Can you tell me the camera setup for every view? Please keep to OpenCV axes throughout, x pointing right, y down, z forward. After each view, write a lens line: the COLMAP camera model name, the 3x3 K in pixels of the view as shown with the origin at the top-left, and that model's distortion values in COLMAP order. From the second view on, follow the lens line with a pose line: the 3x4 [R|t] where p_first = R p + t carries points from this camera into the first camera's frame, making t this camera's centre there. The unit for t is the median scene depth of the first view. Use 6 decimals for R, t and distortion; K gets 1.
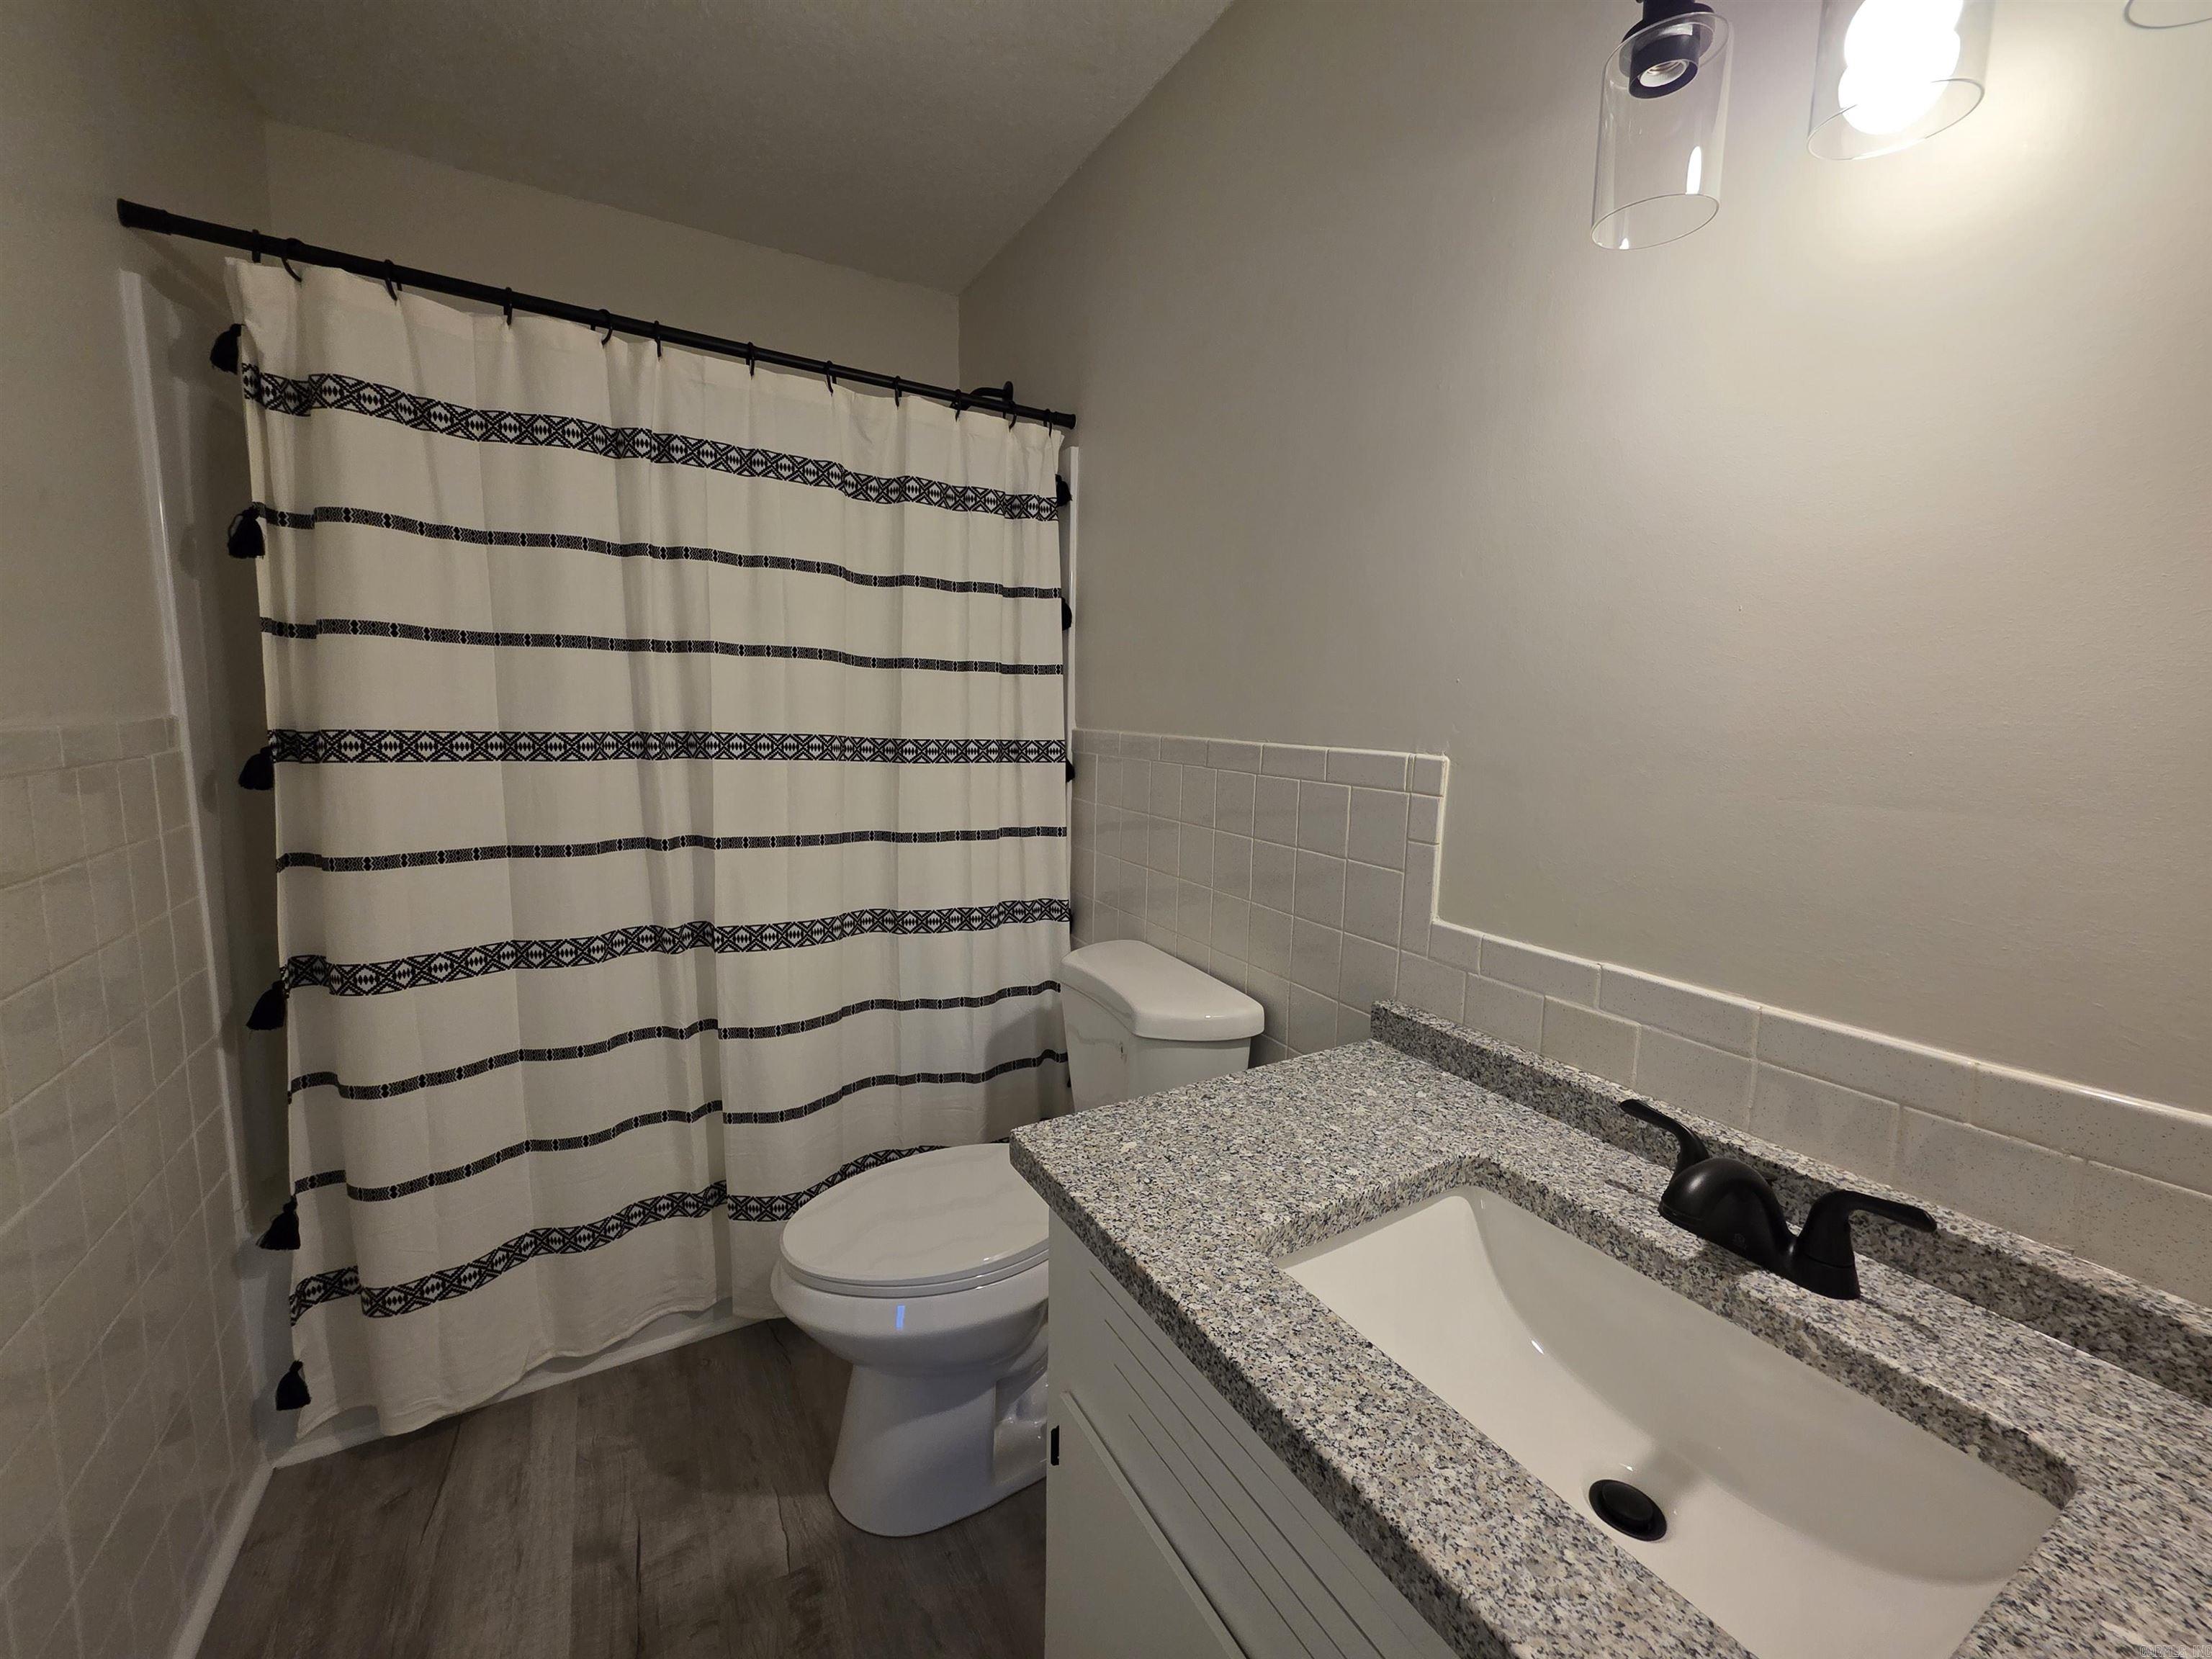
lens RADIAL K [[891.0, 0, 1108.3], [0, 891.0, 812.2], [0, 0, 1]] dist [0.008931, -0.003742]
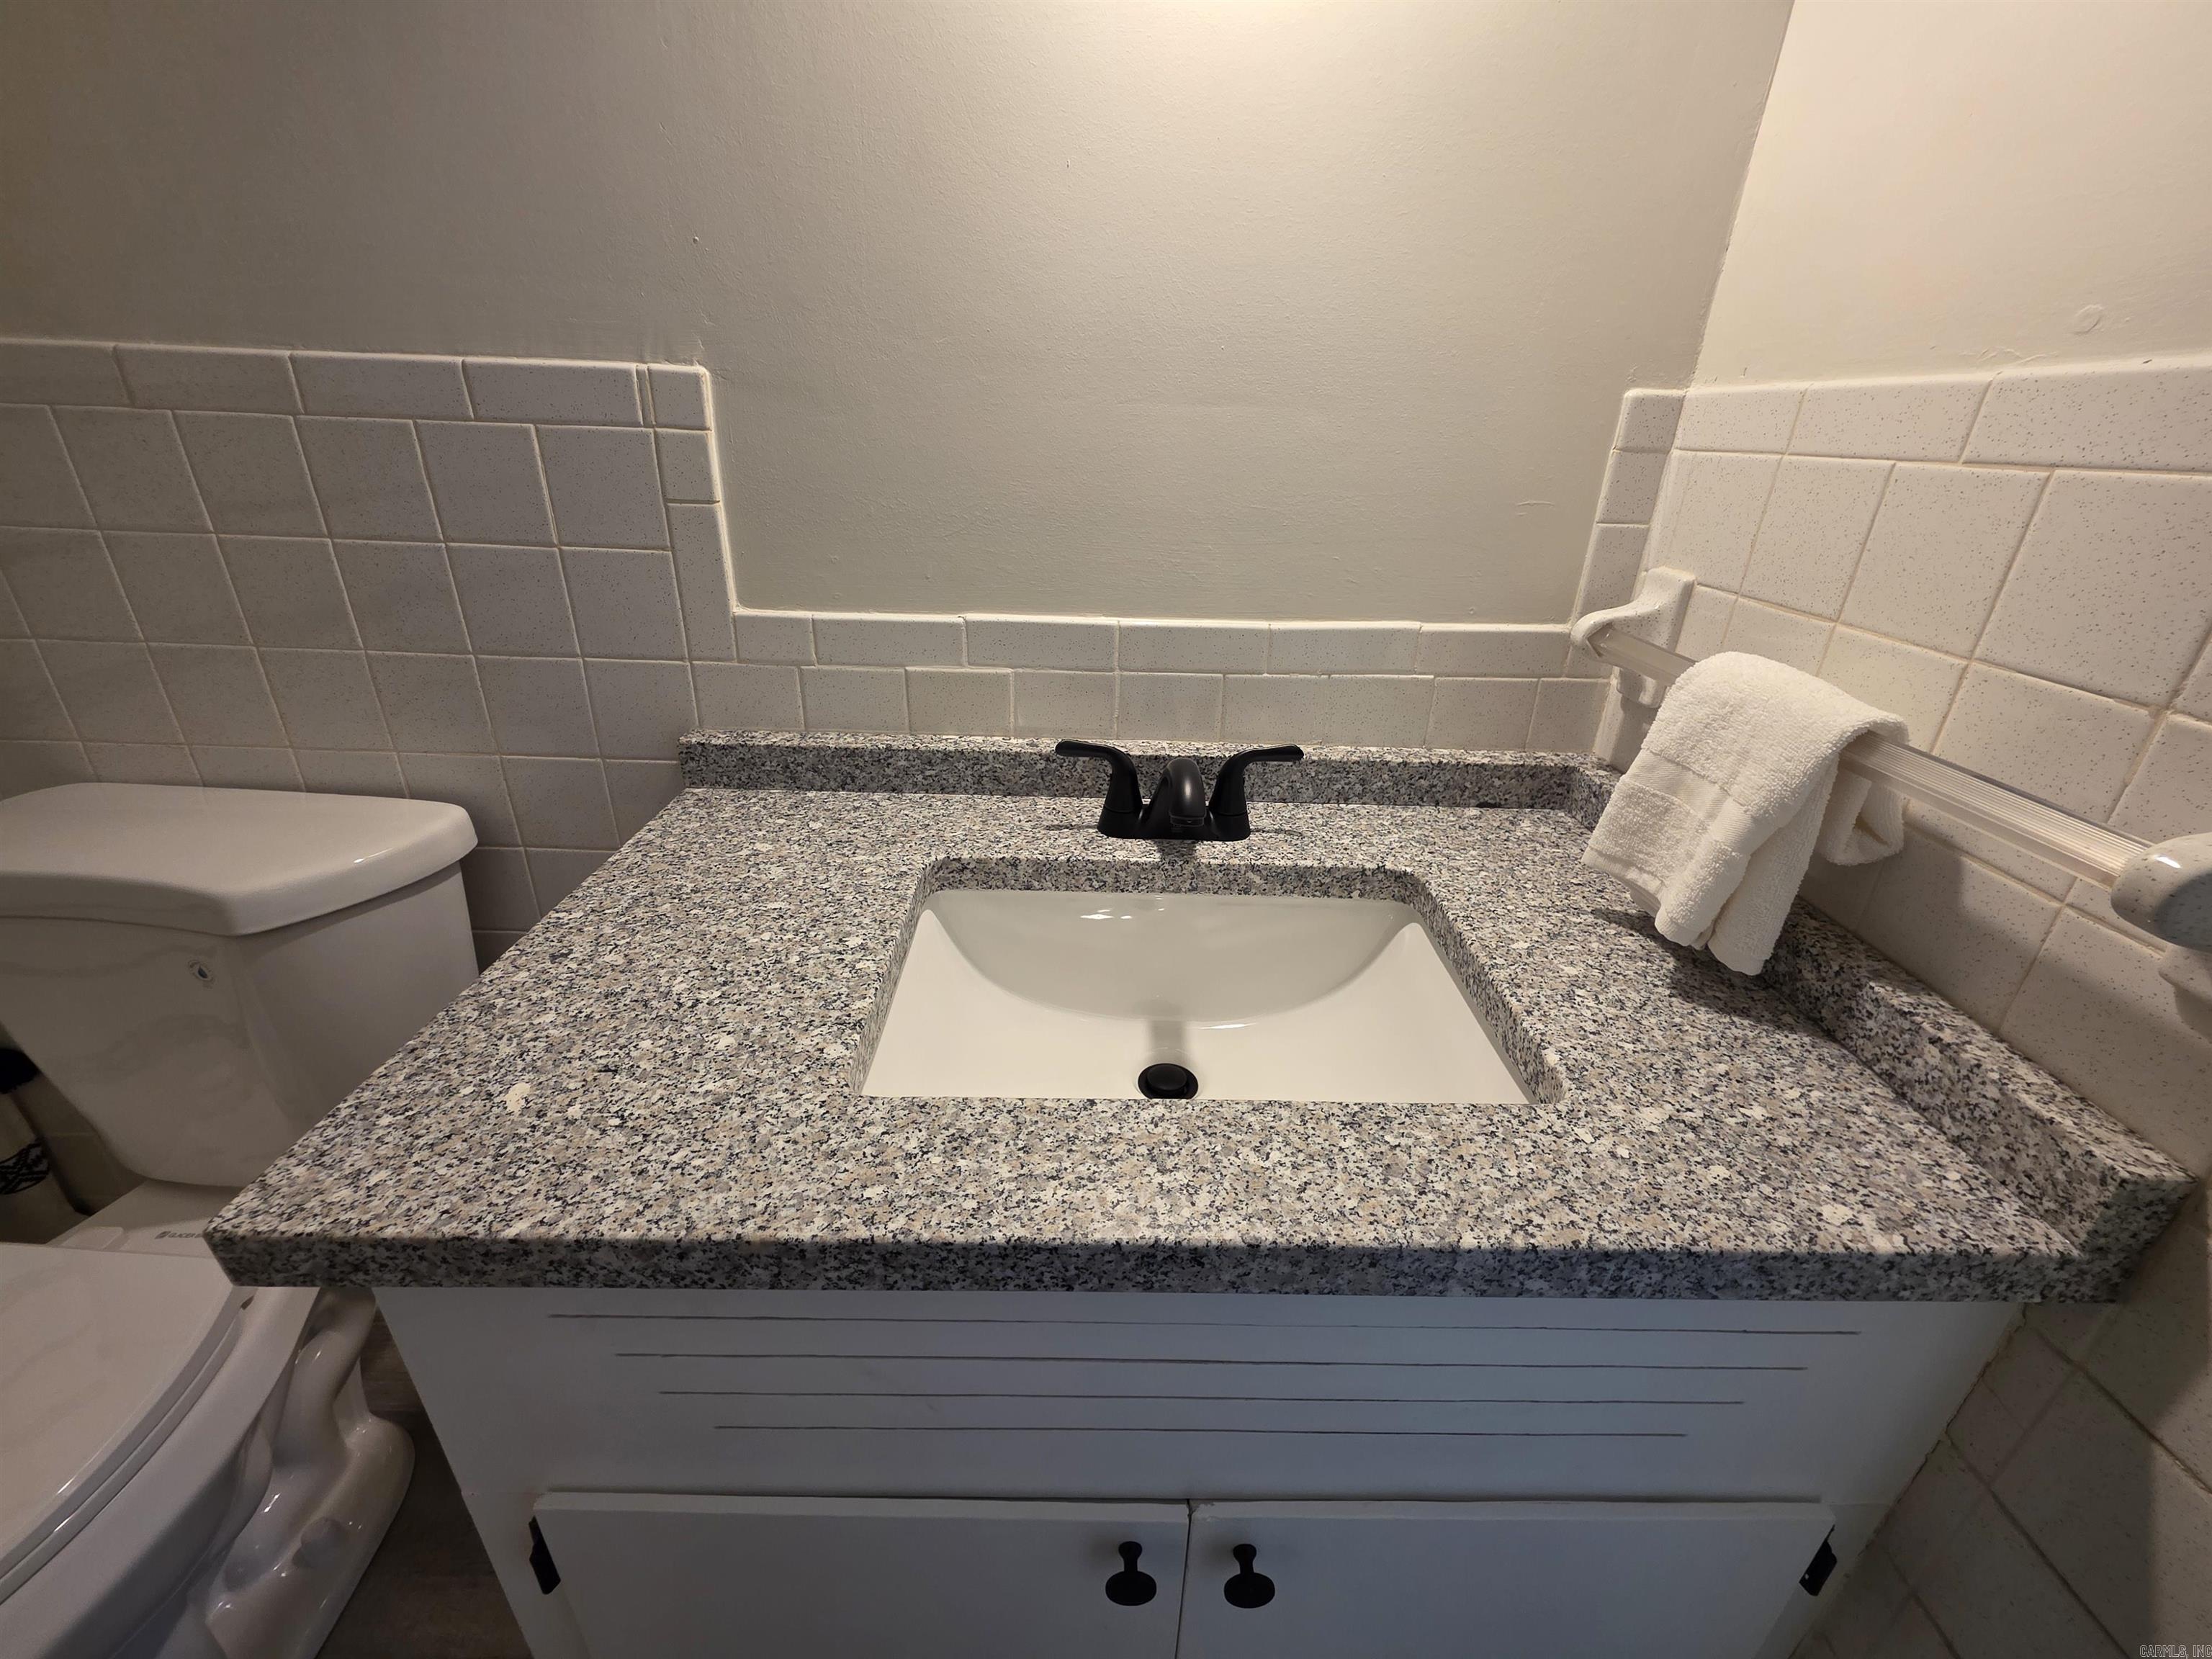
lens RADIAL K [[891.0, 0, 1108.3], [0, 891.0, 812.2], [0, 0, 1]] dist [0.008931, -0.003742]
pose [[0.494099, -0.353503, 0.794293, -0.203509], [0.083595, 0.928689, 0.361315, 0.050092], [-0.865377, -0.112126, 0.488416, 0.508002]]
